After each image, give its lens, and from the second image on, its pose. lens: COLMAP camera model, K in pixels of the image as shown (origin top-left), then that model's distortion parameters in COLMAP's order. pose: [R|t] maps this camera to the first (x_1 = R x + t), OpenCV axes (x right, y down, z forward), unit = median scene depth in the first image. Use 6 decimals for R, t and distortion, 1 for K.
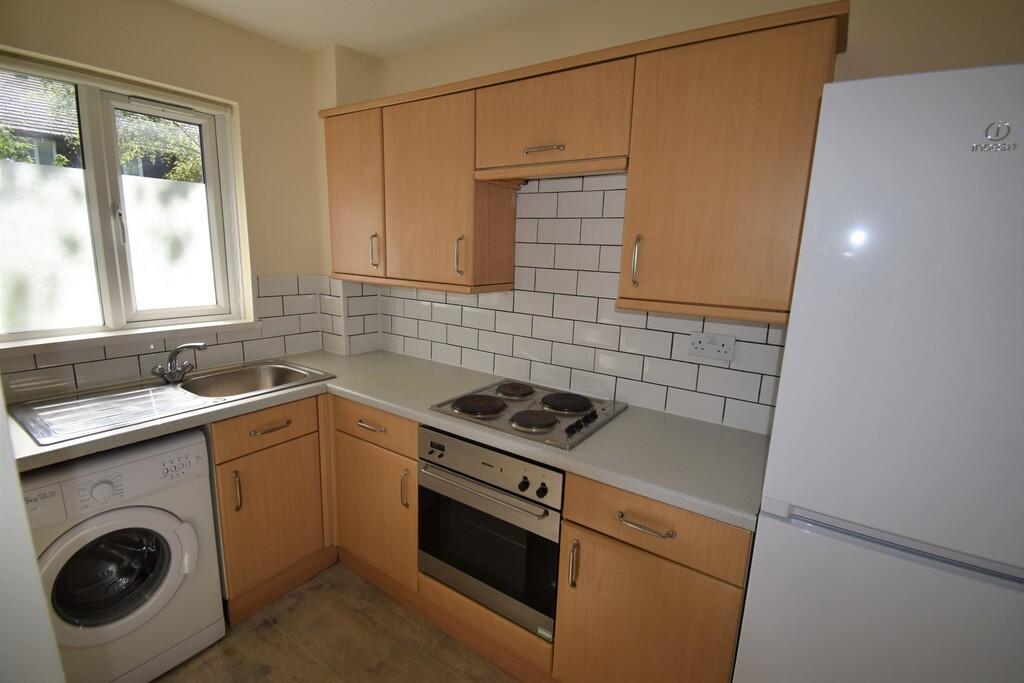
lens RADIAL K [[467.4, 0, 515.3], [0, 467.4, 349.4], [0, 0, 1]] dist [-0.001624, -0.000258]
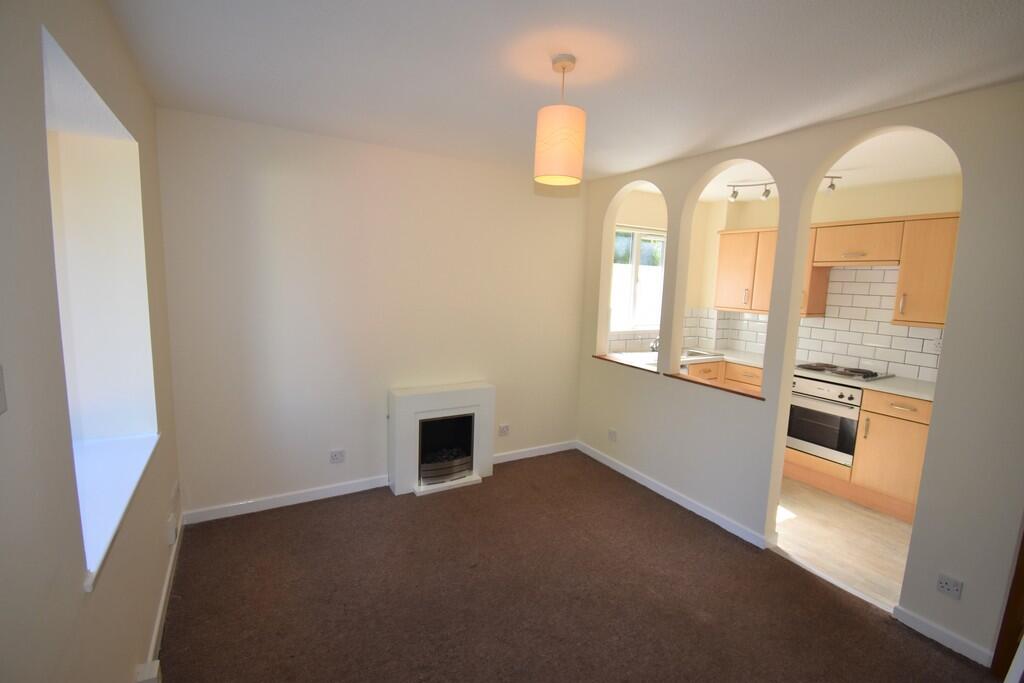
lens RADIAL K [[467.4, 0, 515.3], [0, 467.4, 349.4], [0, 0, 1]] dist [-0.001624, -0.000258]
pose [[0.904883, 0.055081, -0.422082, -0.389489], [-0.084703, 0.995062, -0.051737, 0.248907], [0.417148, 0.082567, 0.905080, -1.485432]]
